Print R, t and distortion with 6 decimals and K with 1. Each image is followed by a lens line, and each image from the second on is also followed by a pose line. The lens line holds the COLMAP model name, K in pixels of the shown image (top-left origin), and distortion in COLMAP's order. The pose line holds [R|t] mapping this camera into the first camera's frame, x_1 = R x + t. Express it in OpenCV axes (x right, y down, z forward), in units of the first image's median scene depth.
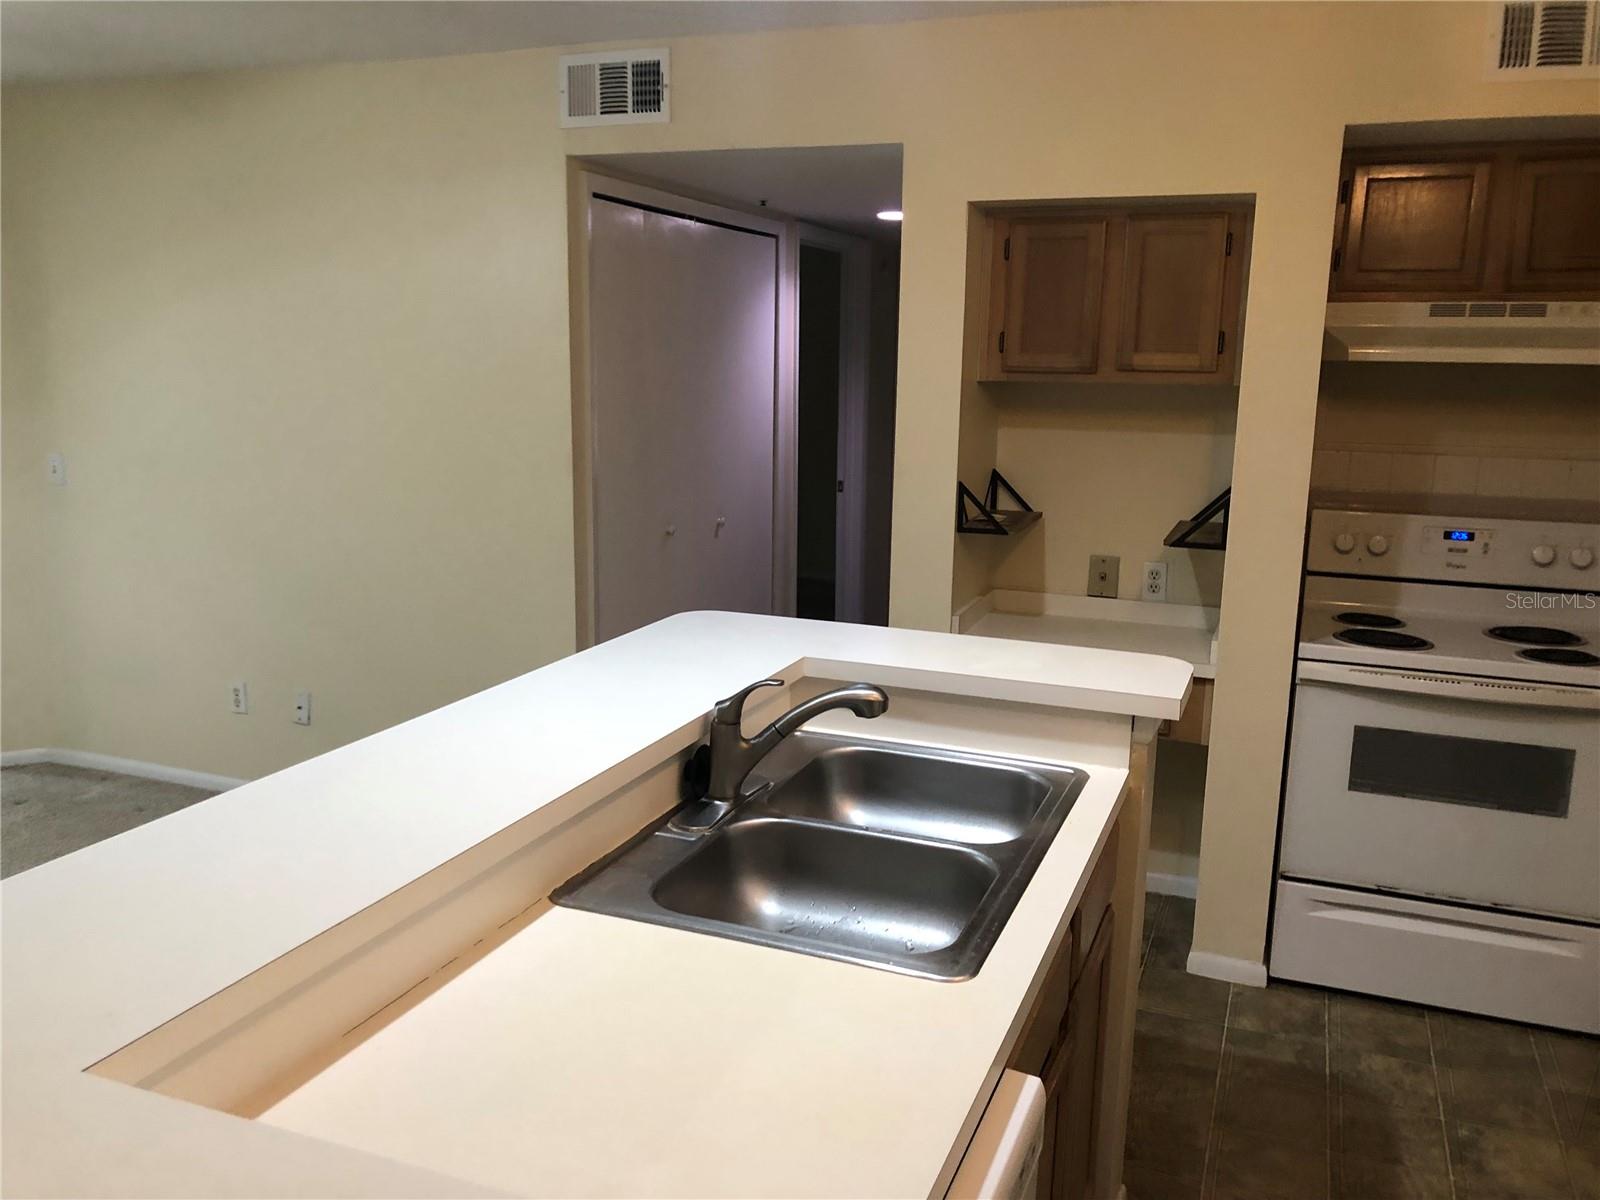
lens RADIAL K [[1282.0, 0, 812.8], [0, 1282.0, 601.4], [0, 0, 1]] dist [0.035710, -0.074533]
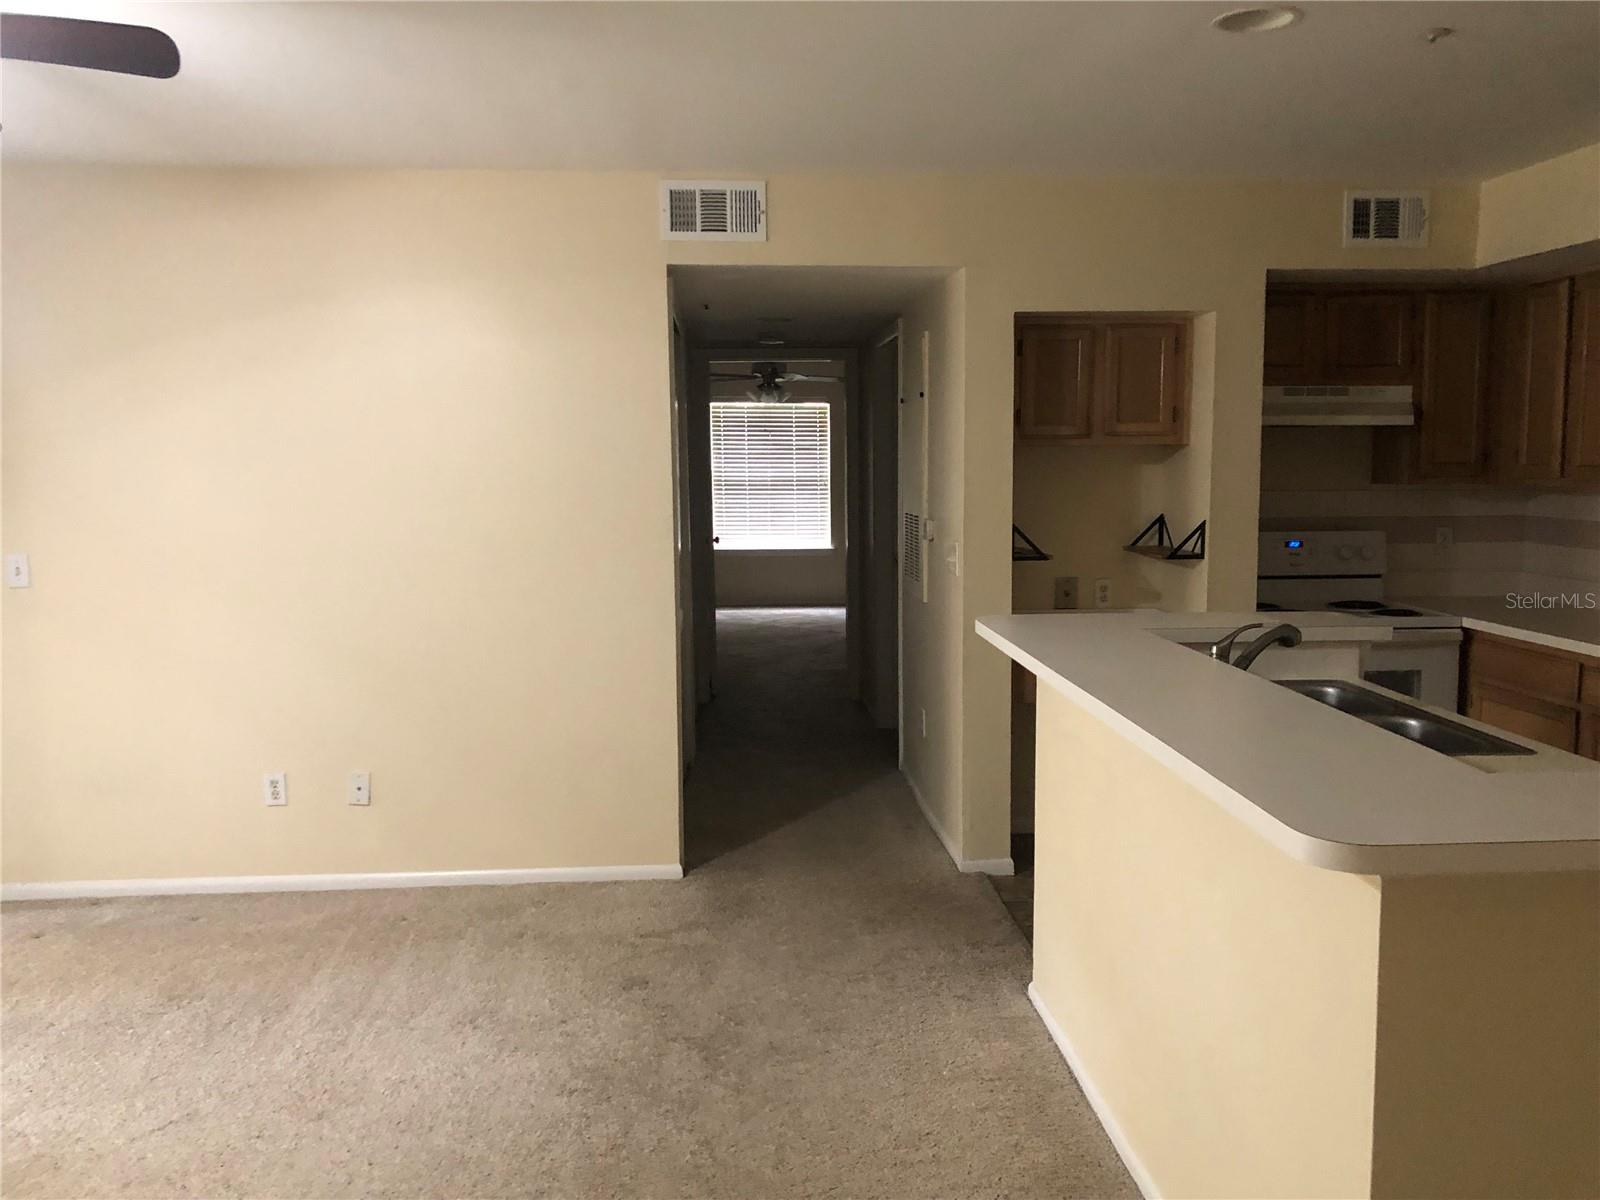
lens RADIAL K [[1282.0, 0, 812.8], [0, 1282.0, 601.4], [0, 0, 1]] dist [0.035710, -0.074533]
pose [[0.898882, -0.070603, 0.432465, -0.627912], [0.103448, 0.993229, -0.052866, 0.034082], [-0.425805, 0.092258, 0.900099, -0.078968]]
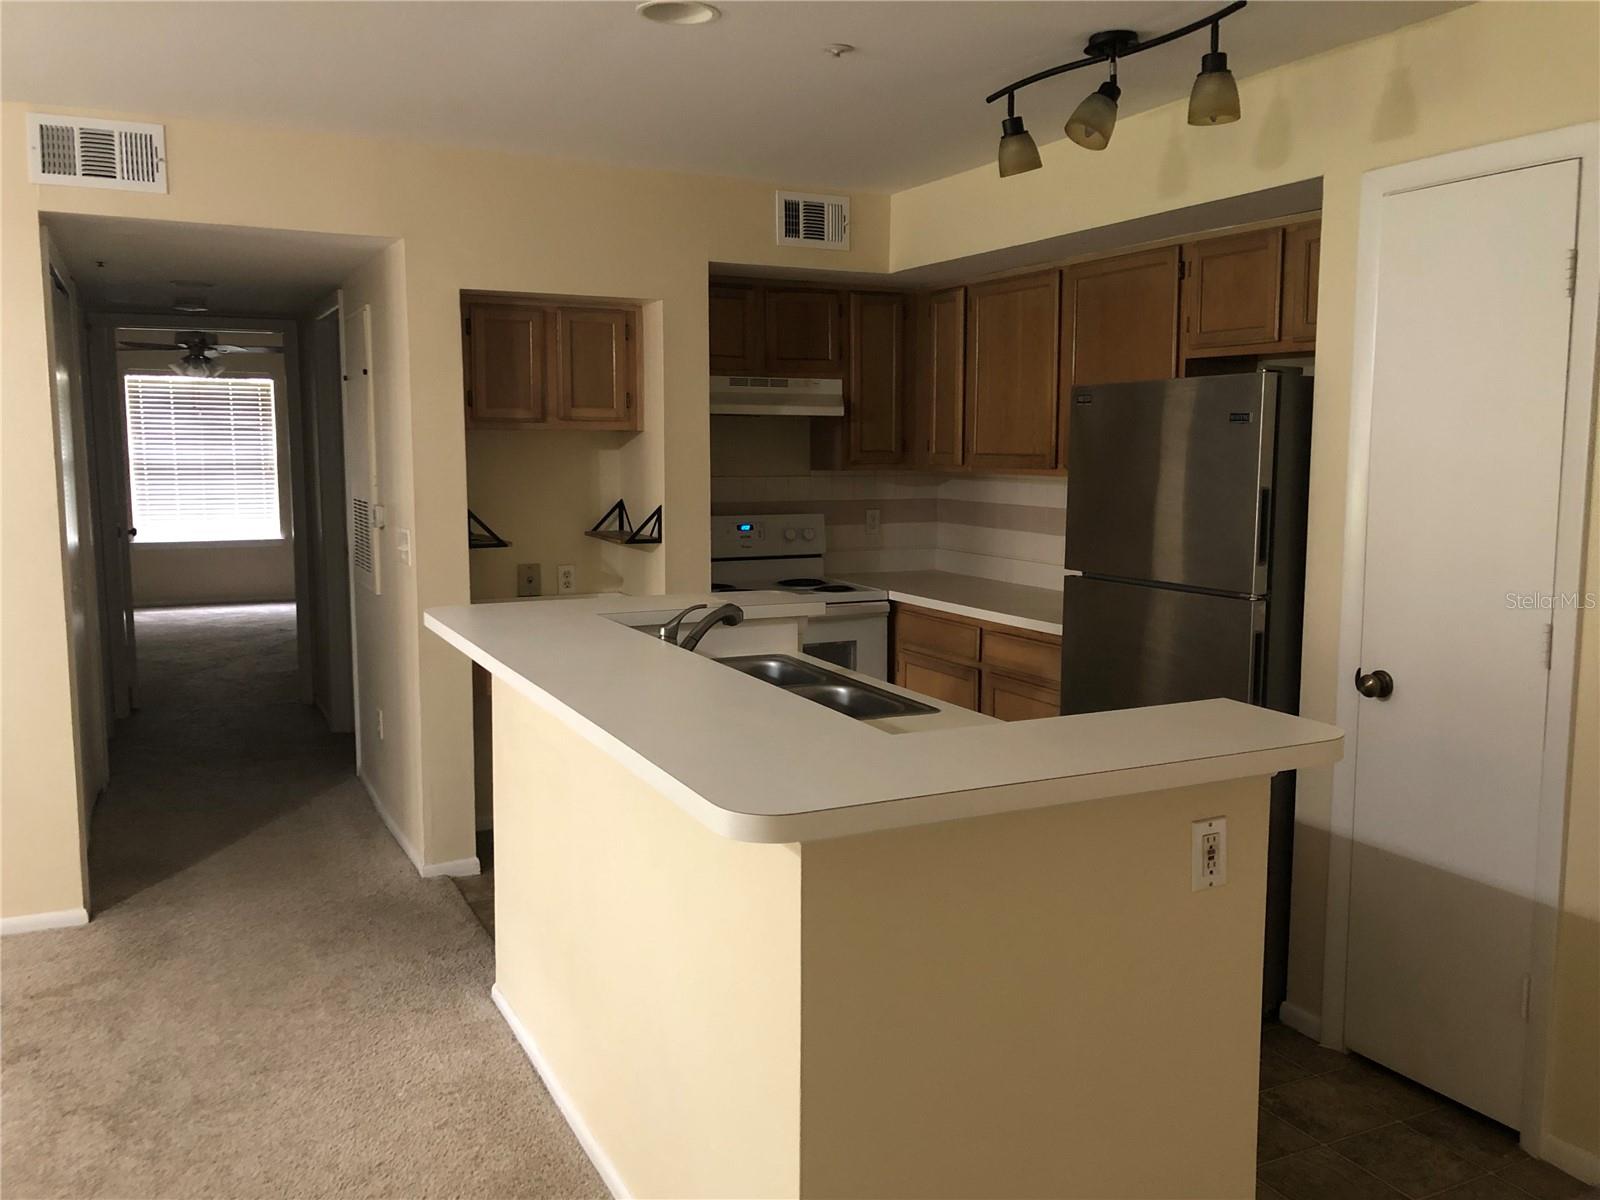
lens RADIAL K [[1282.0, 0, 812.8], [0, 1282.0, 601.4], [0, 0, 1]] dist [0.035710, -0.074533]
pose [[0.661117, -0.105873, 0.742775, -0.595033], [0.149019, 0.988799, 0.008304, 0.036064], [-0.735335, 0.105197, 0.669489, -0.078253]]
